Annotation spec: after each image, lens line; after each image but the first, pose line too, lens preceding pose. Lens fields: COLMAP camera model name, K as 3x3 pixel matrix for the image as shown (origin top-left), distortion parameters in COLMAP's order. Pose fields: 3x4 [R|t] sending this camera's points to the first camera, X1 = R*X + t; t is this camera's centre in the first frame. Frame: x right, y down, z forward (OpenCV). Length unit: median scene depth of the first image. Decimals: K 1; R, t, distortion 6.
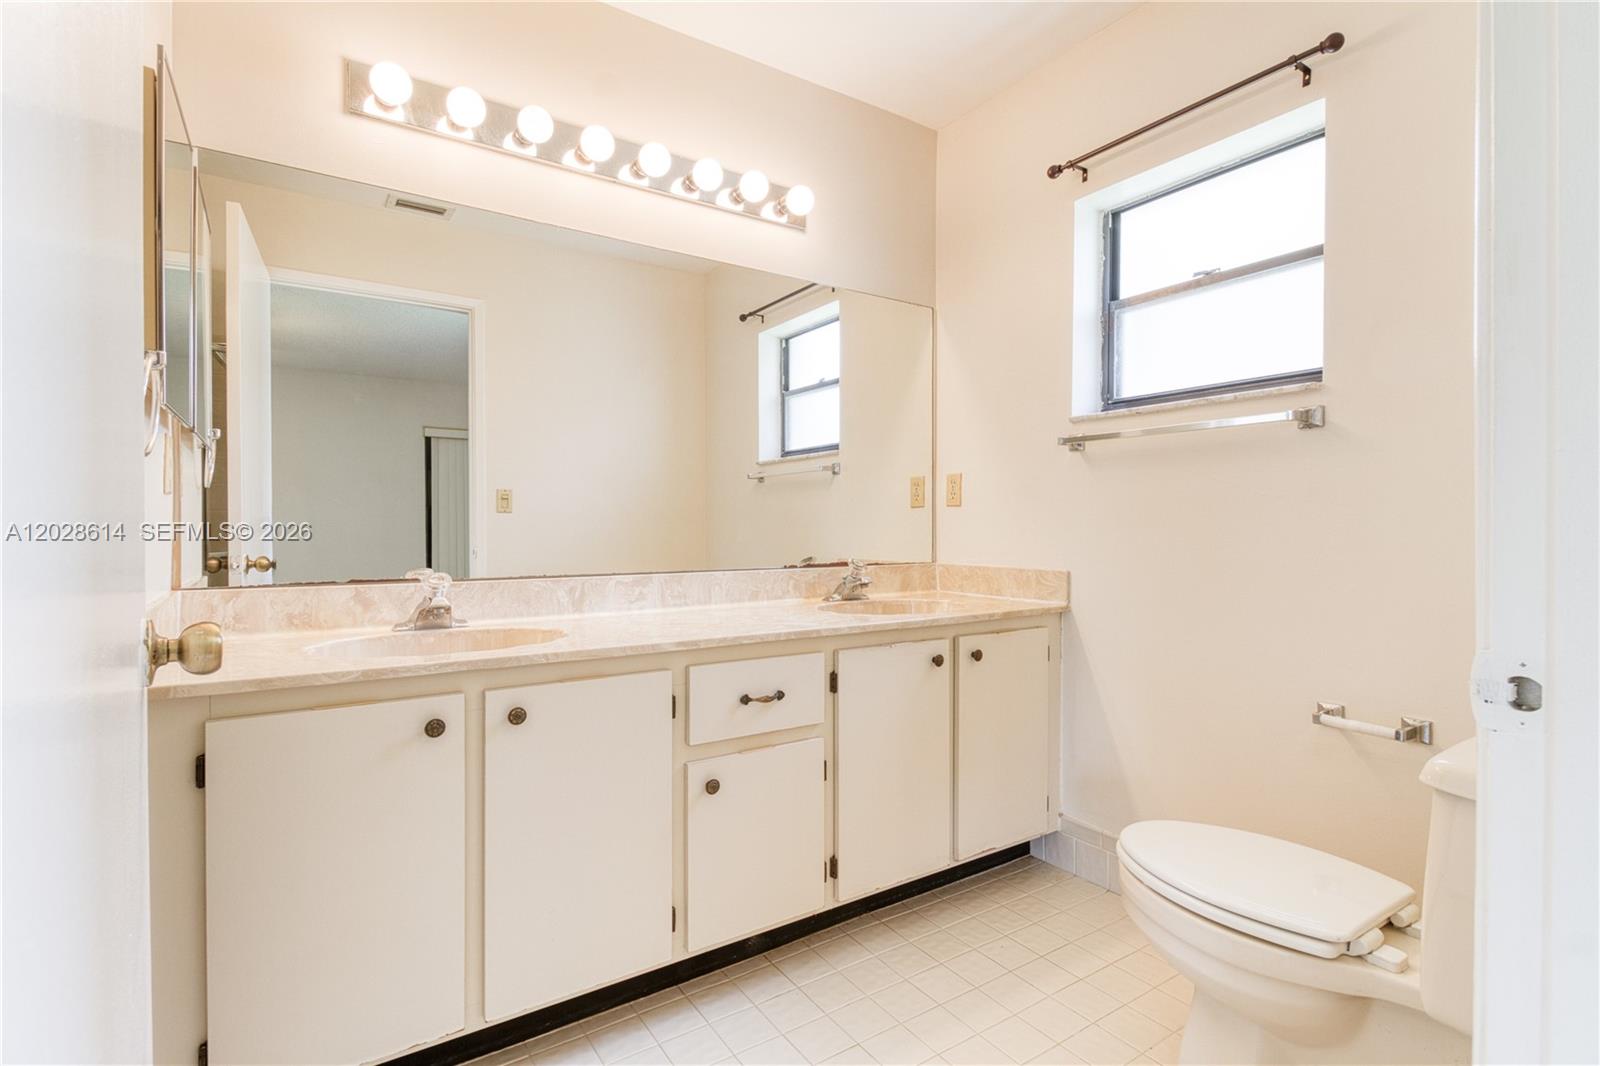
lens RADIAL K [[748.0, 0, 794.8], [0, 748.0, 553.7], [0, 0, 1]] dist [0.016602, -0.012601]
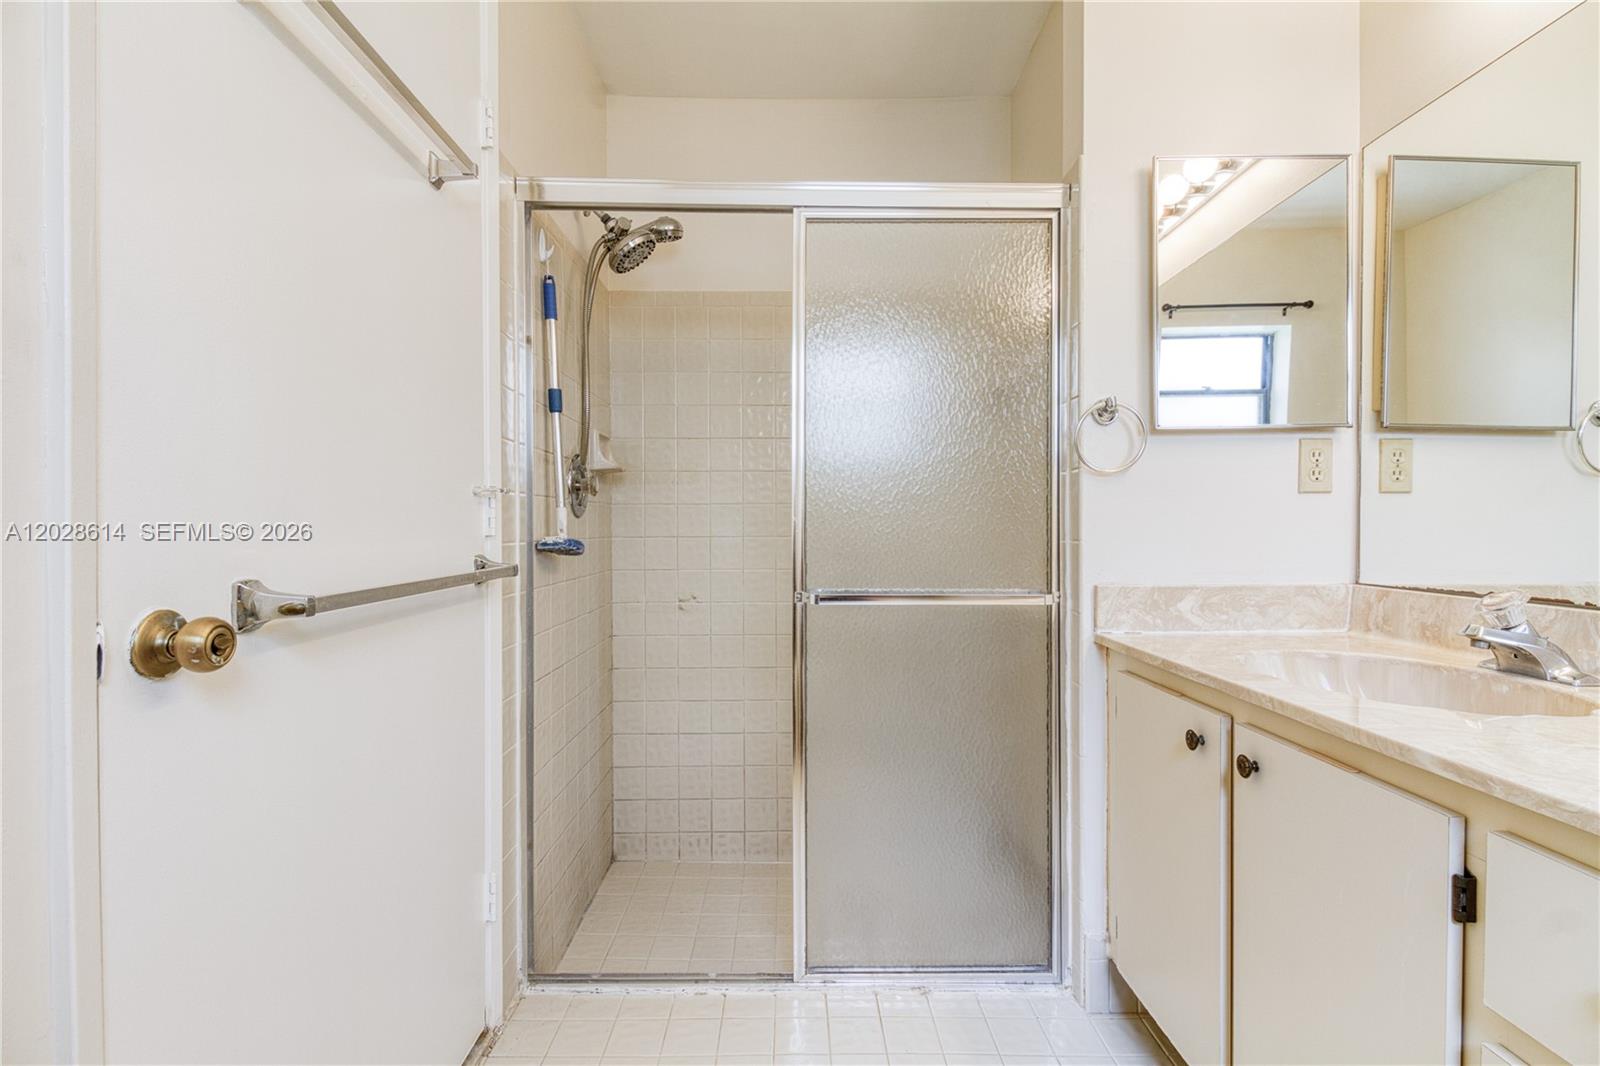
lens RADIAL K [[732.9, 0, 806.6], [0, 732.9, 533.7], [0, 0, 1]] dist [0.016738, -0.011917]
pose [[-0.534613, 0.005078, -0.845082, 0.434970], [-0.030277, 0.999225, 0.025157, -0.023602], [0.844554, 0.039036, -0.534045, 0.868136]]
